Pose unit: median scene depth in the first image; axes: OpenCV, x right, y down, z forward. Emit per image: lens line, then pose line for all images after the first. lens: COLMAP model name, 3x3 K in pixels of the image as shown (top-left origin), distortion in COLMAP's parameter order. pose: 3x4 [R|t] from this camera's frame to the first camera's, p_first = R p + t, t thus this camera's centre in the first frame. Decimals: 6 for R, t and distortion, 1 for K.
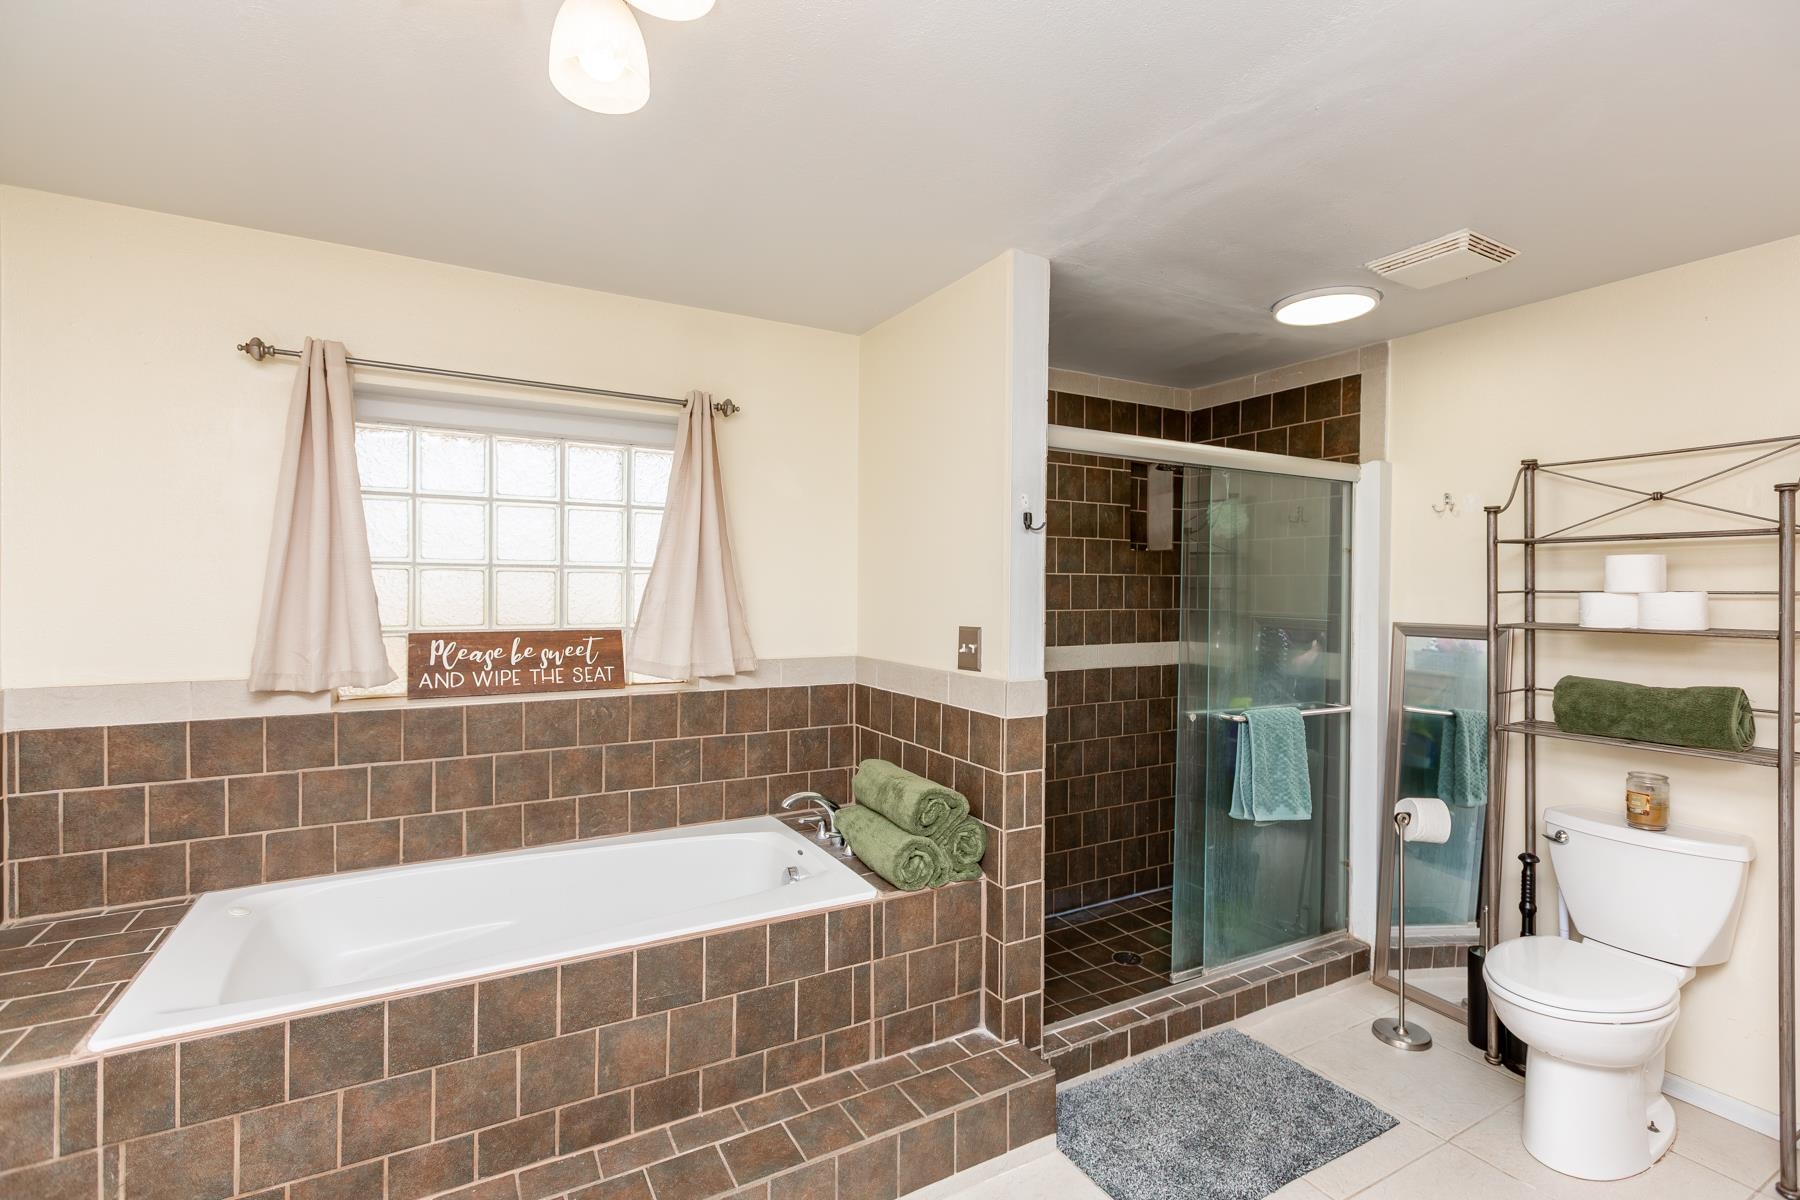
lens RADIAL K [[812.1, 0, 897.4], [0, 812.1, 588.9], [0, 0, 1]] dist [0.008254, -0.001828]
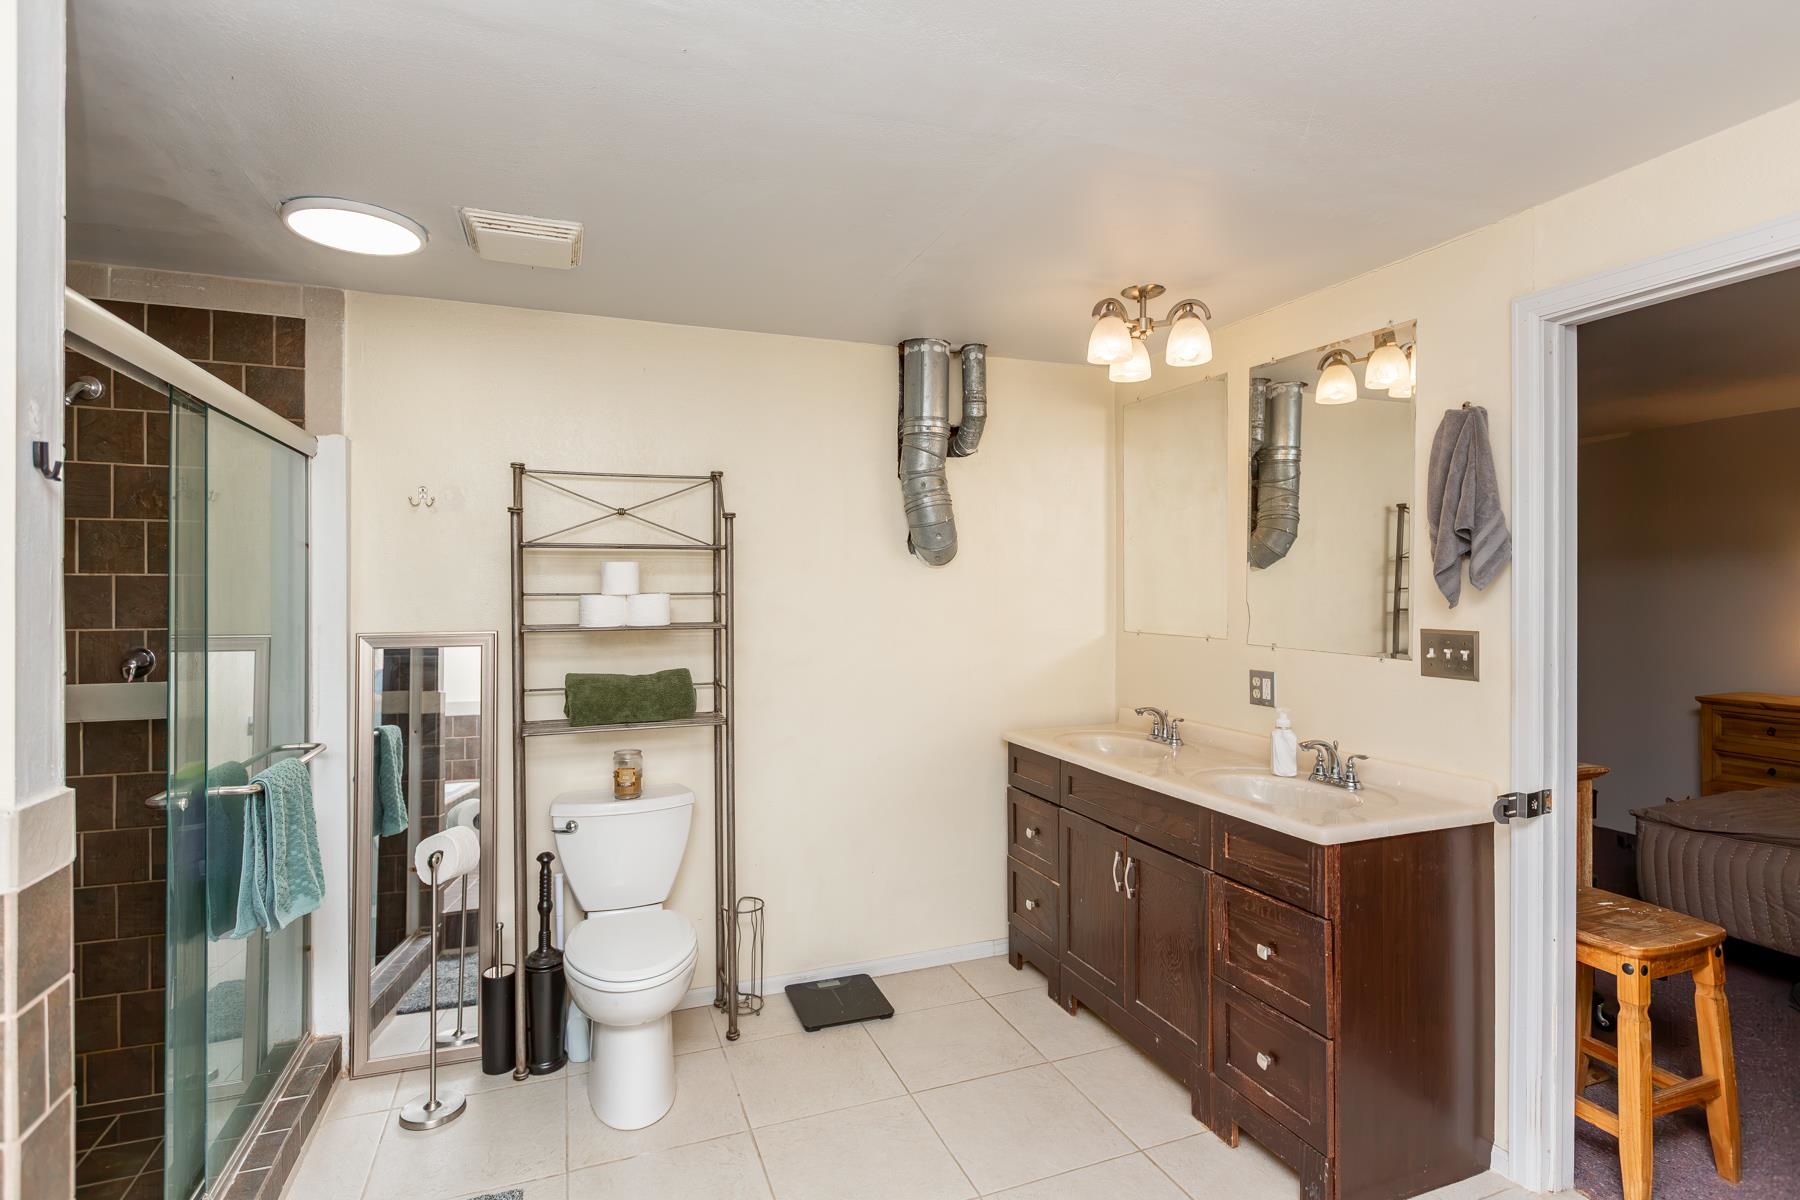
lens RADIAL K [[908.6, 0, 902.5], [0, 908.6, 593.6], [0, 0, 1]] dist [-0.000108, -0.000335]
pose [[0.143863, -0.007633, 0.989568, -0.279616], [0.006667, 0.999955, 0.006744, -0.002785], [-0.989575, 0.005627, 0.143907, 0.397530]]
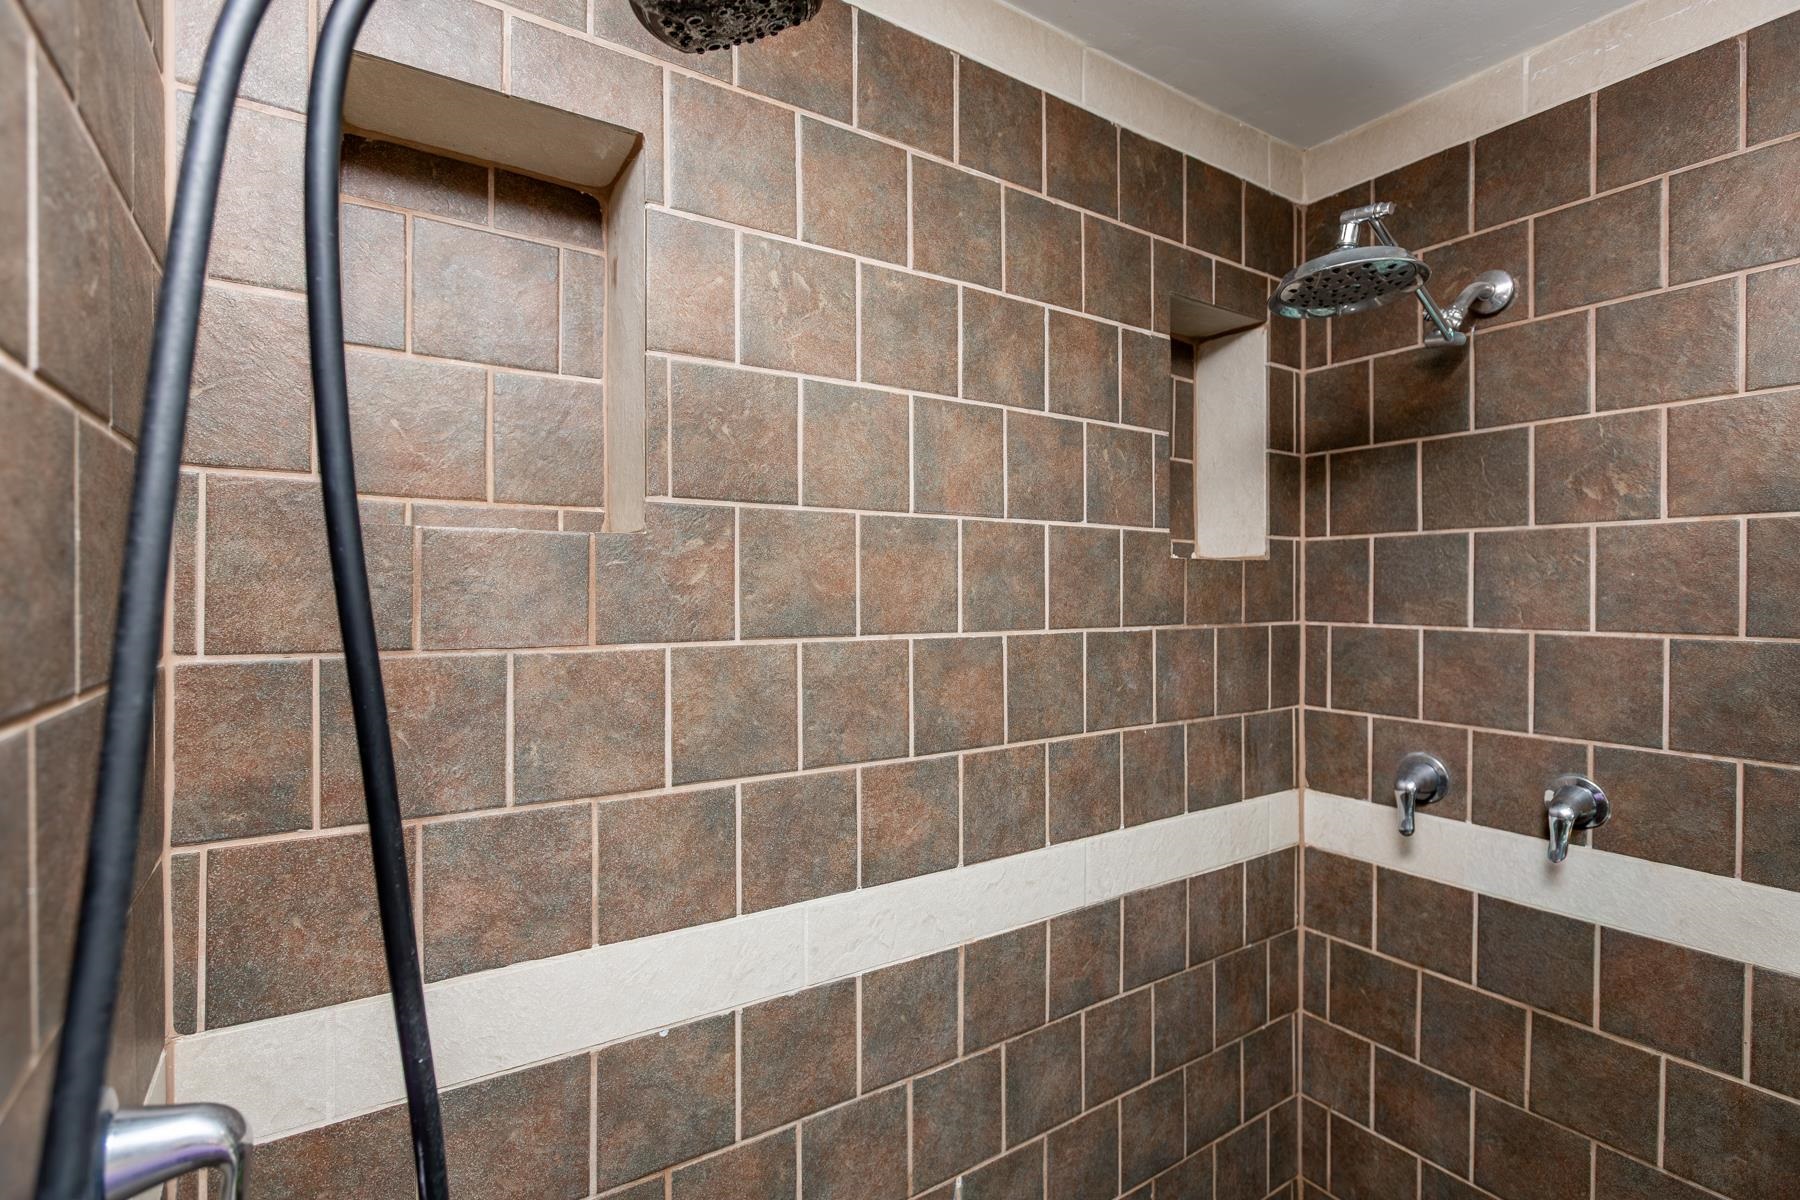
lens RADIAL K [[852.2, 0, 902.5], [0, 852.2, 597.7], [0, 0, 1]] dist [-0.002531, -0.000101]
pose [[0.996622, -0.006449, 0.081871, 0.211829], [0.006283, 0.999978, 0.002289, -0.049125], [-0.081884, -0.001767, 0.996640, 0.974703]]
